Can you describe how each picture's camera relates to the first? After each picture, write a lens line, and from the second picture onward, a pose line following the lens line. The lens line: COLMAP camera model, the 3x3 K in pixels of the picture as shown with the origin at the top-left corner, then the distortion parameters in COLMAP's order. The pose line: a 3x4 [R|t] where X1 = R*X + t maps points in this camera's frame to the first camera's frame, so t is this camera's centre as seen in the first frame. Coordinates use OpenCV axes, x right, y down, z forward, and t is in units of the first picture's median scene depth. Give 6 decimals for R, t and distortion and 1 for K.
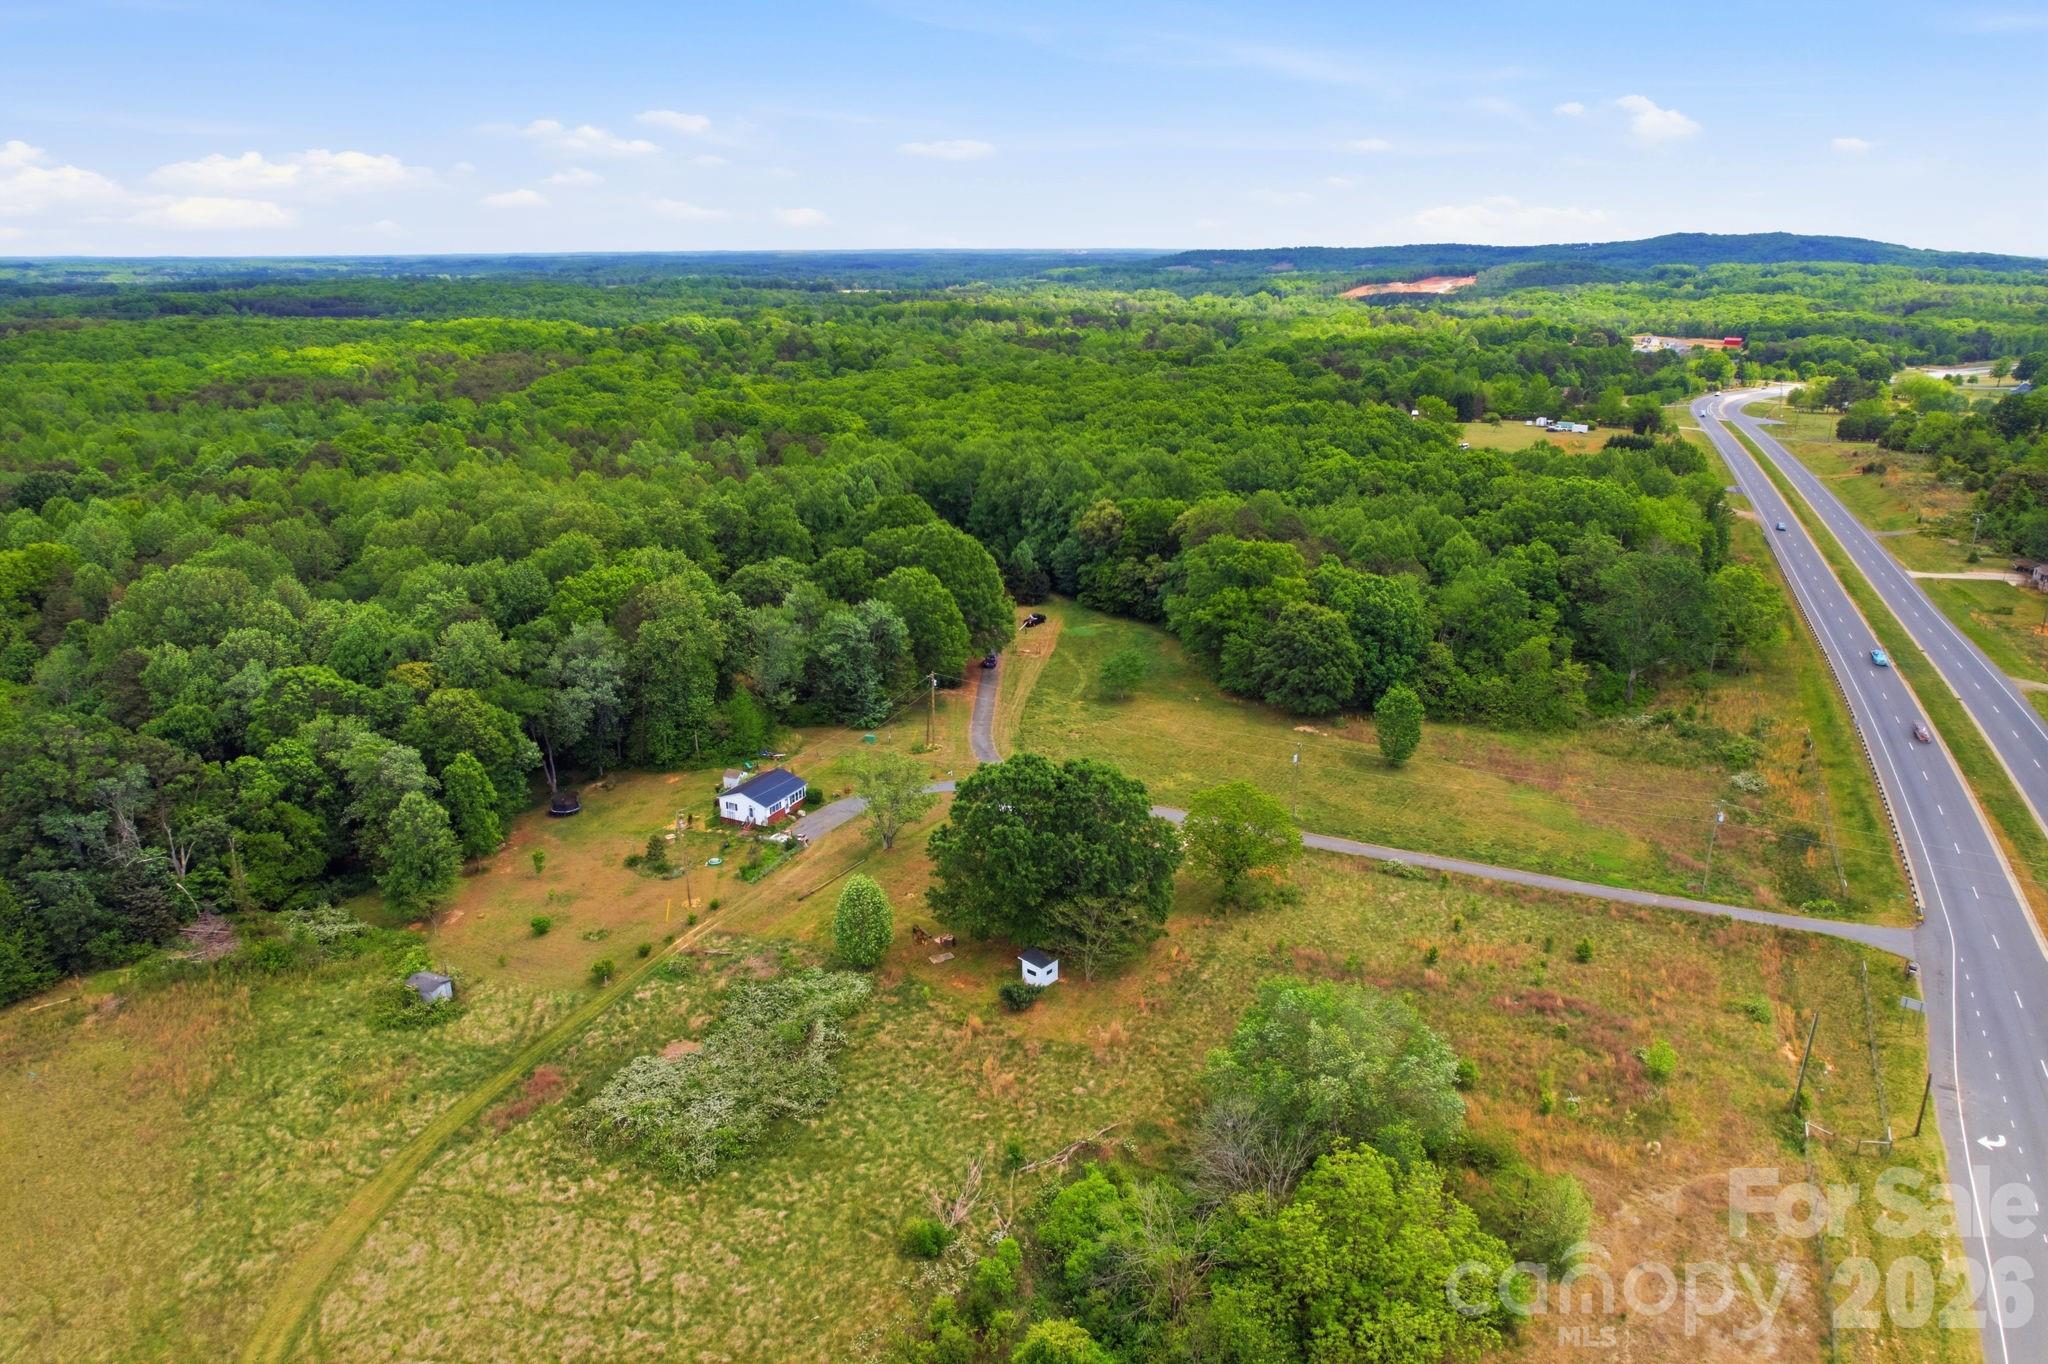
lens RADIAL K [[1312.7, 0, 1033.3], [0, 1312.7, 695.3], [0, 0, 1]] dist [-0.078040, 0.071758]
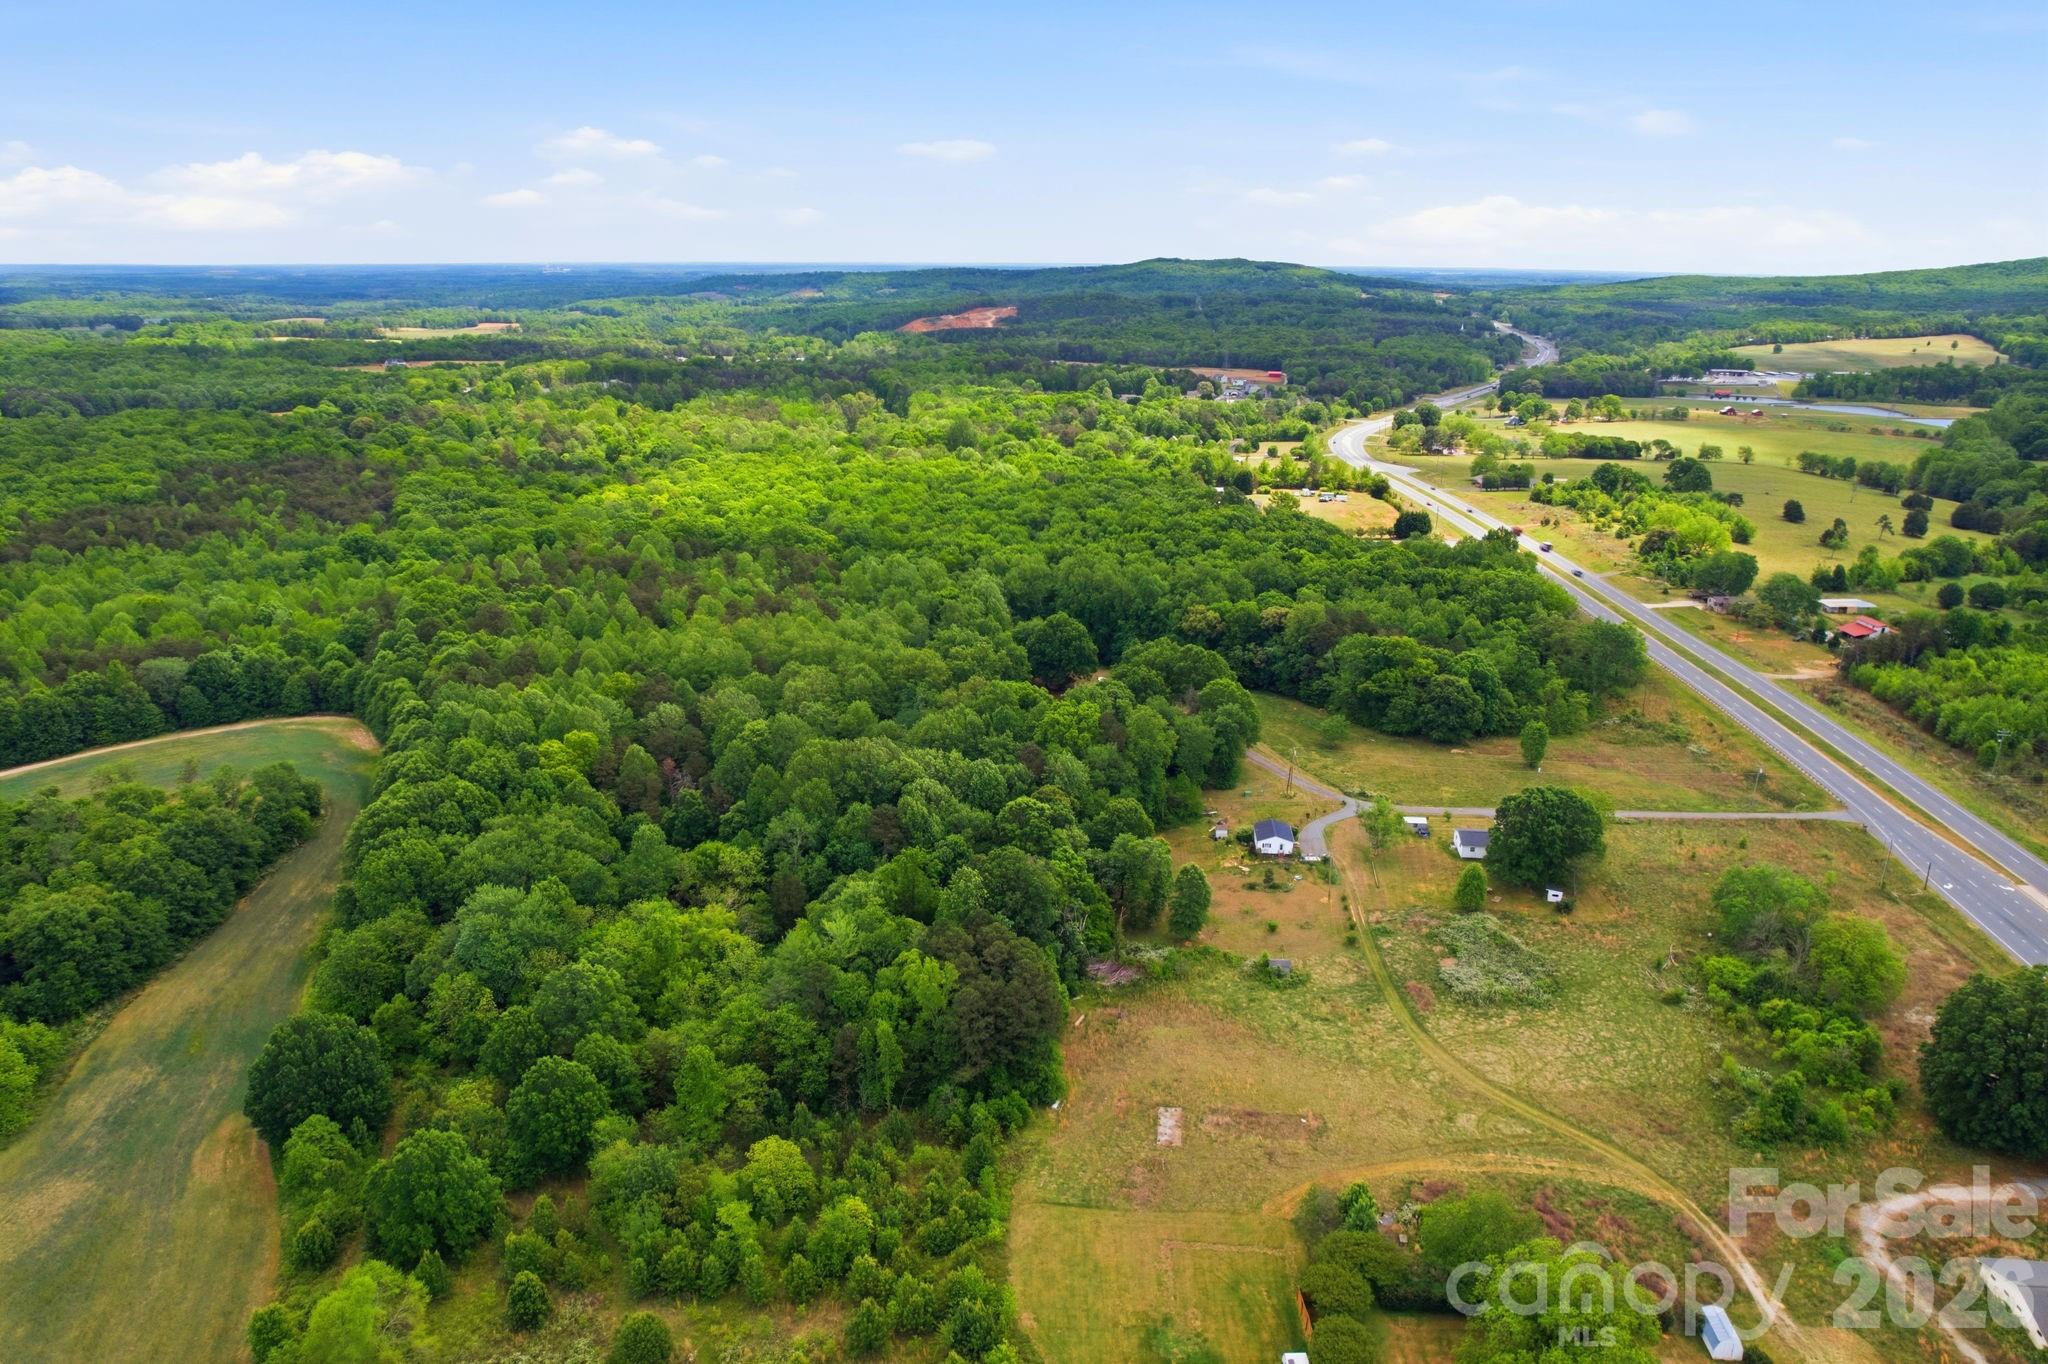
lens RADIAL K [[1312.7, 0, 1033.3], [0, 1312.7, 695.3], [0, 0, 1]] dist [-0.078040, 0.071758]
pose [[0.928179, -0.113343, 0.354454, -0.874631], [0.116153, 0.993141, 0.013412, -0.130283], [-0.353542, 0.028722, 0.934977, -0.357132]]
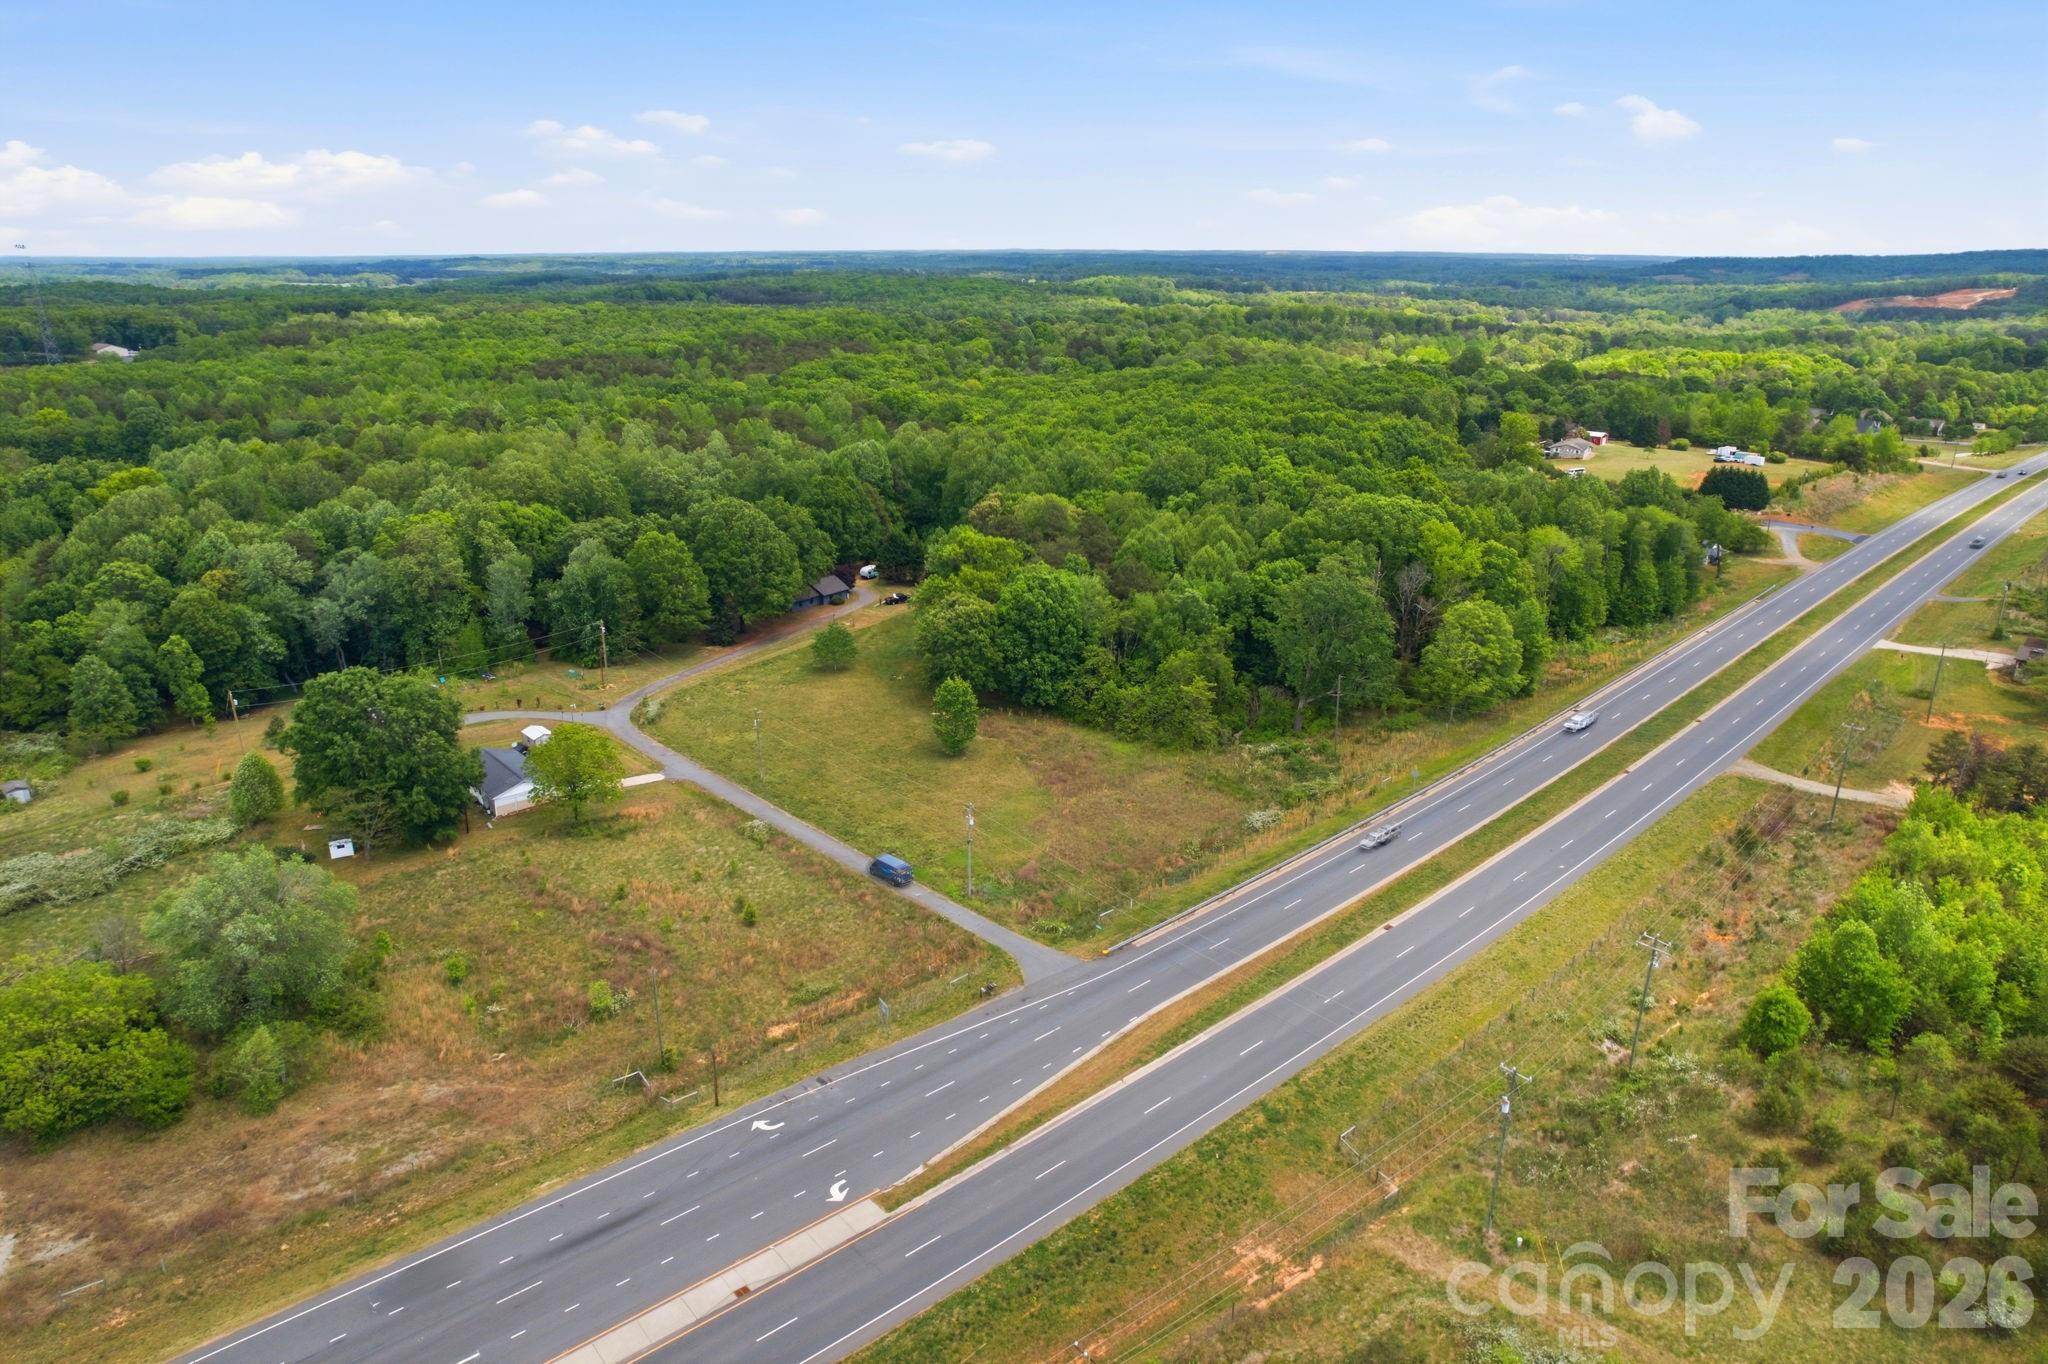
lens RADIAL K [[1312.7, 0, 1033.3], [0, 1312.7, 695.3], [0, 0, 1]] dist [-0.078040, 0.071758]
pose [[0.935041, 0.117574, -0.334478, 0.629526], [-0.117992, 0.992830, 0.019147, -0.017664], [0.334331, 0.021563, 0.942209, 0.051627]]
